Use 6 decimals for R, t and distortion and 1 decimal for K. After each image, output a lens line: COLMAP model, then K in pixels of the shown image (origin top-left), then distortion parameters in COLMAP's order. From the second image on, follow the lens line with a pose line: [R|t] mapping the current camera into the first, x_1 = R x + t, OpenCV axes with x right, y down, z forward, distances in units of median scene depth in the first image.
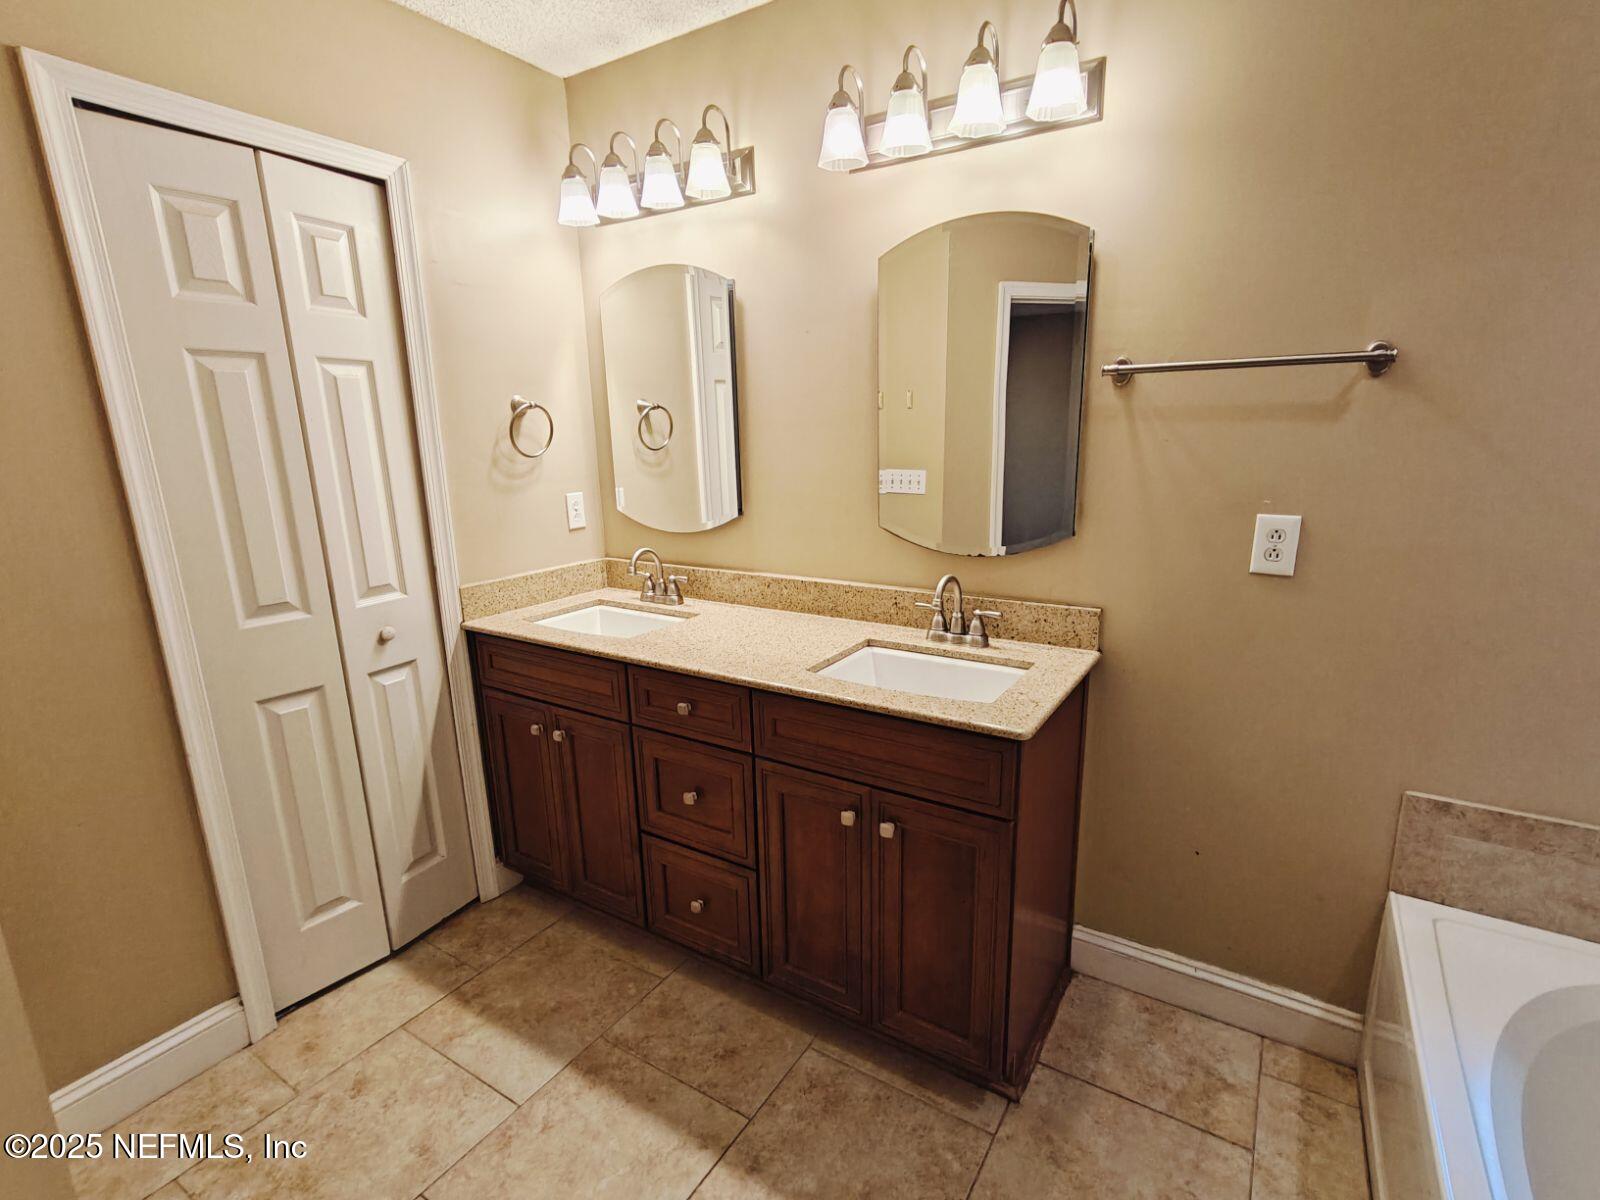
lens RADIAL K [[772.5, 0, 836.9], [0, 772.5, 608.7], [0, 0, 1]] dist [0.003113, 0.003721]
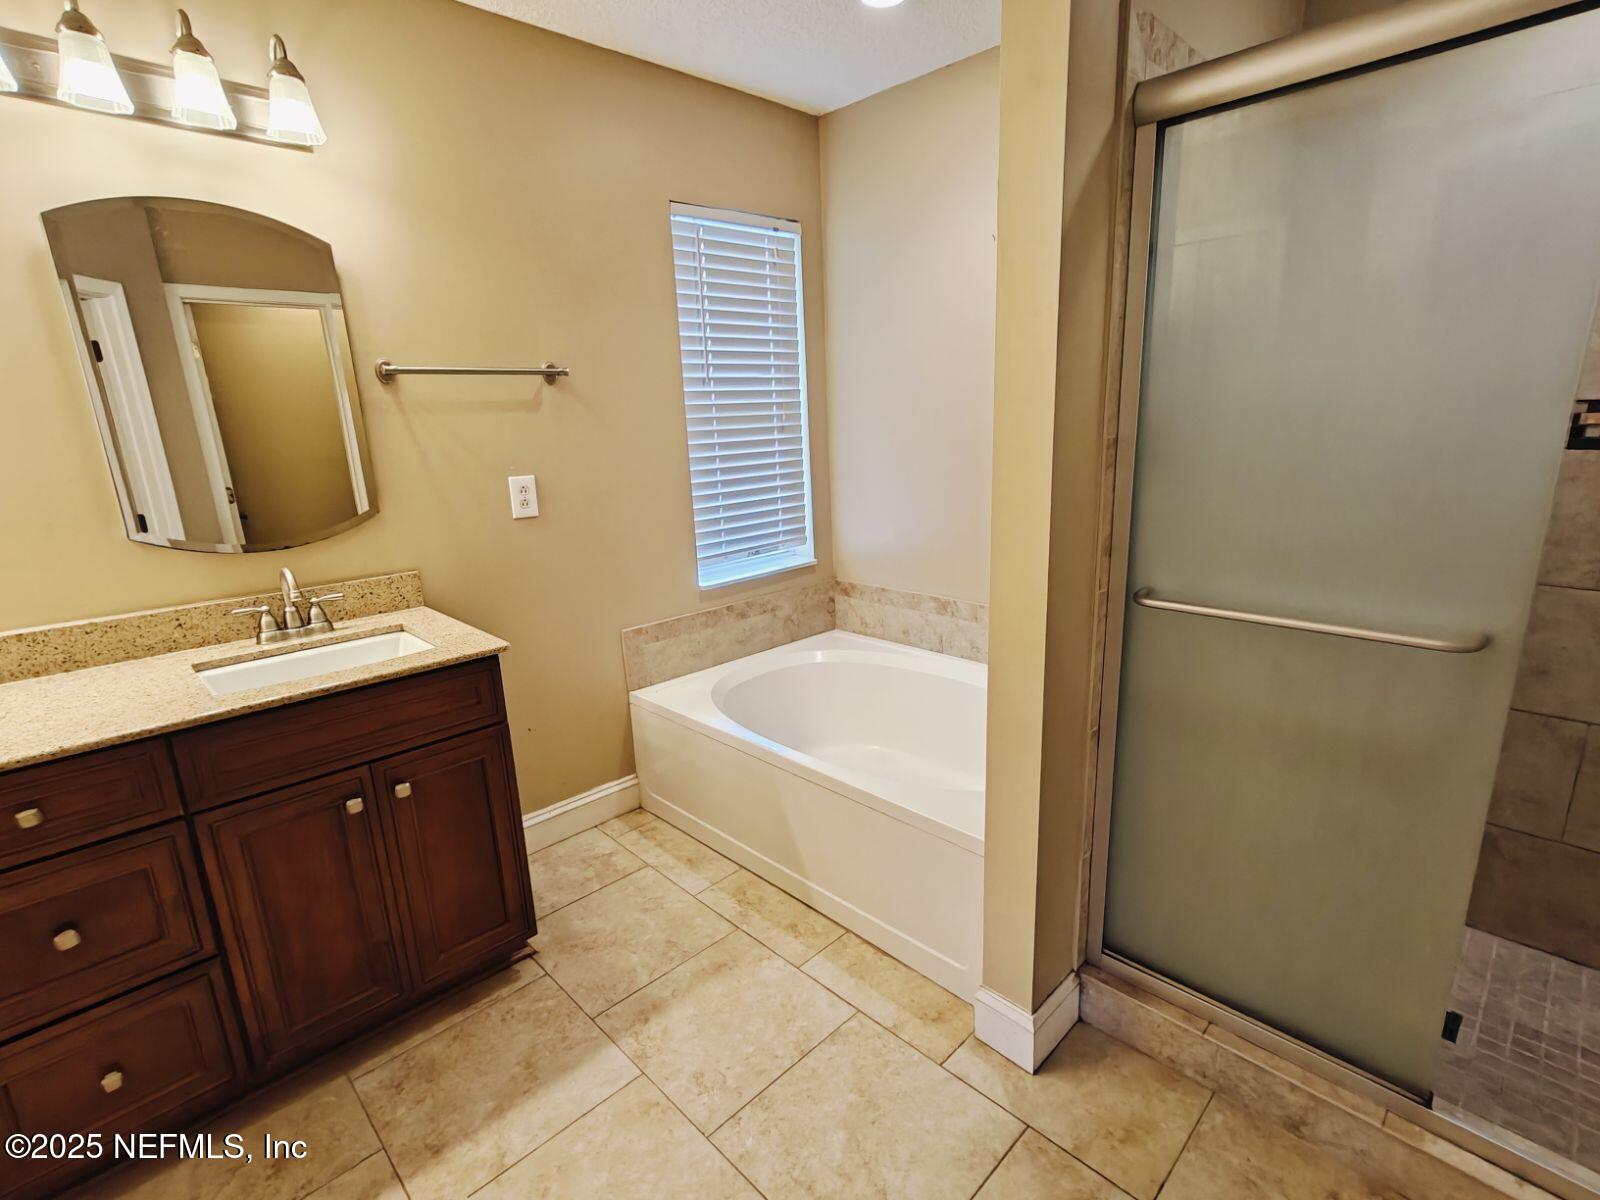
lens RADIAL K [[772.5, 0, 815.8], [0, 772.5, 606.4], [0, 0, 1]] dist [0.003113, 0.003721]
pose [[0.234365, -0.226423, 0.945413, -0.707867], [0.254579, 0.952855, 0.165097, 0.013355], [-0.938223, 0.201989, 0.280958, 0.109723]]
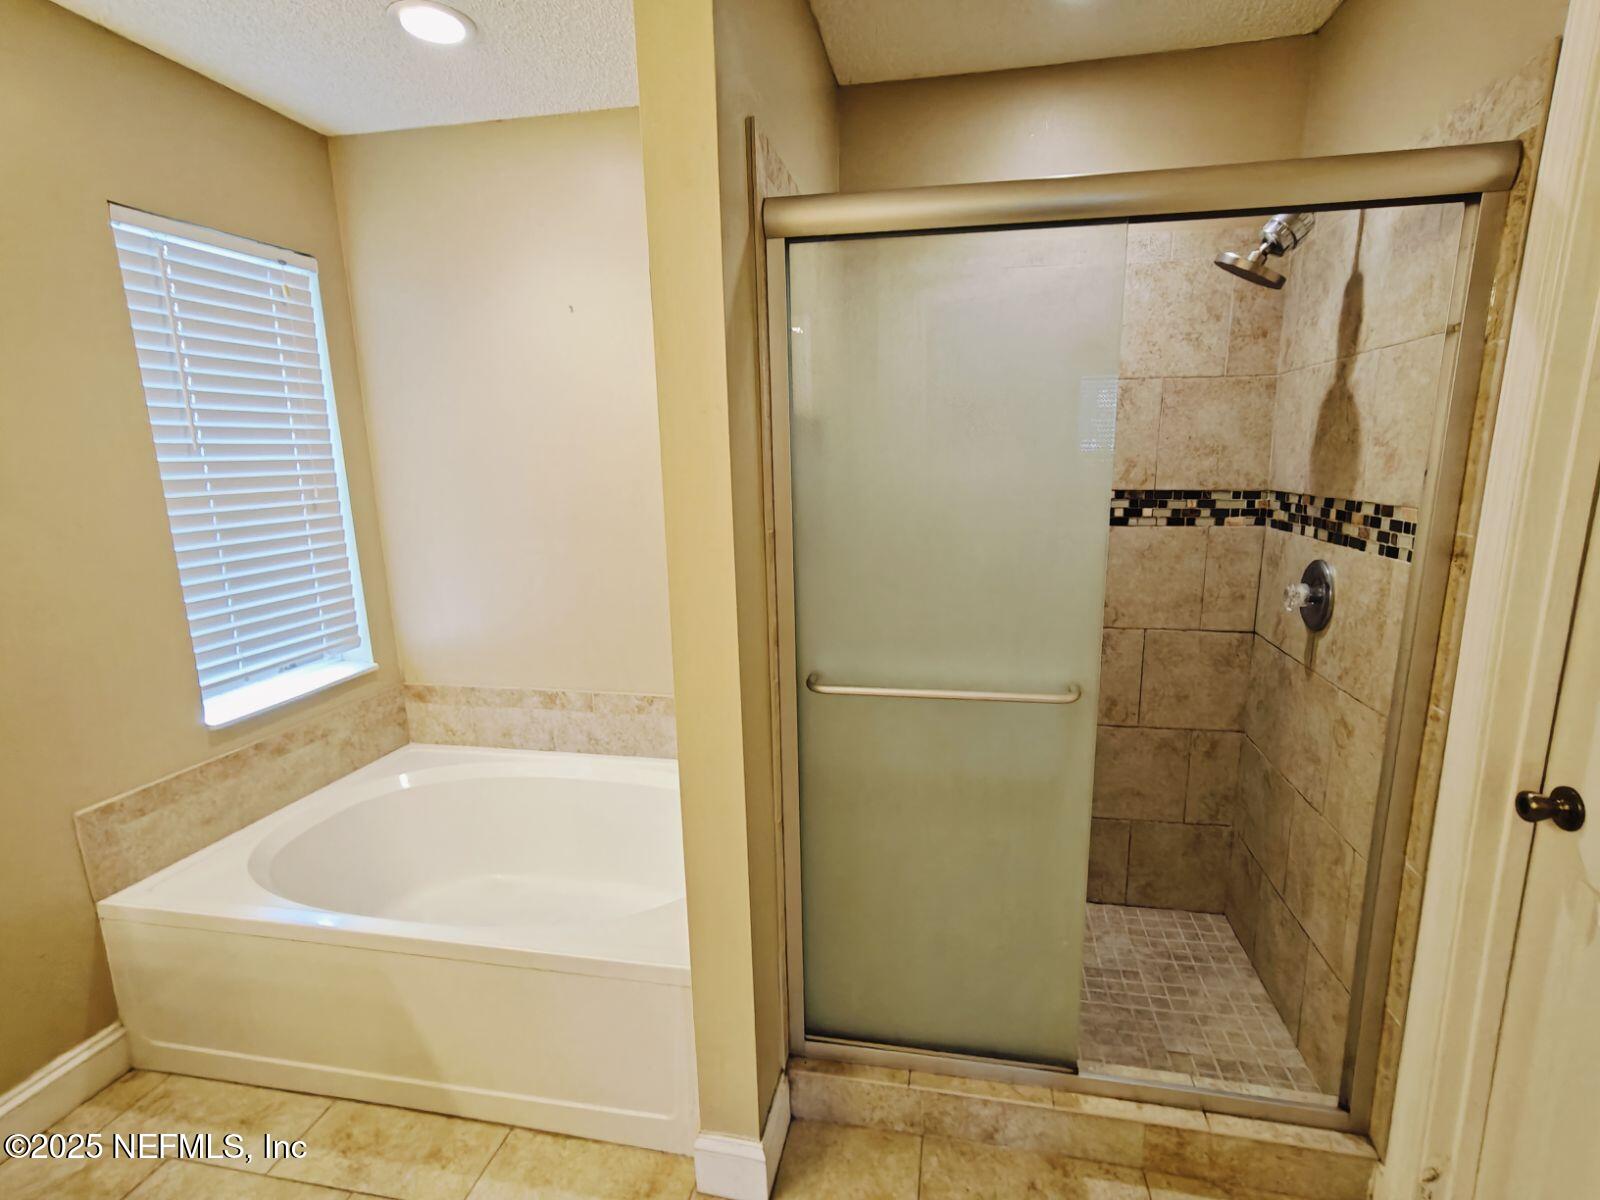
lens RADIAL K [[772.5, 0, 807.9], [0, 772.5, 603.0], [0, 0, 1]] dist [0.003113, 0.003721]
pose [[-0.348385, -0.153845, 0.924640, -0.603249], [0.242670, 0.938005, 0.247502, -0.071242], [-0.905394, 0.310608, -0.289454, 0.247444]]
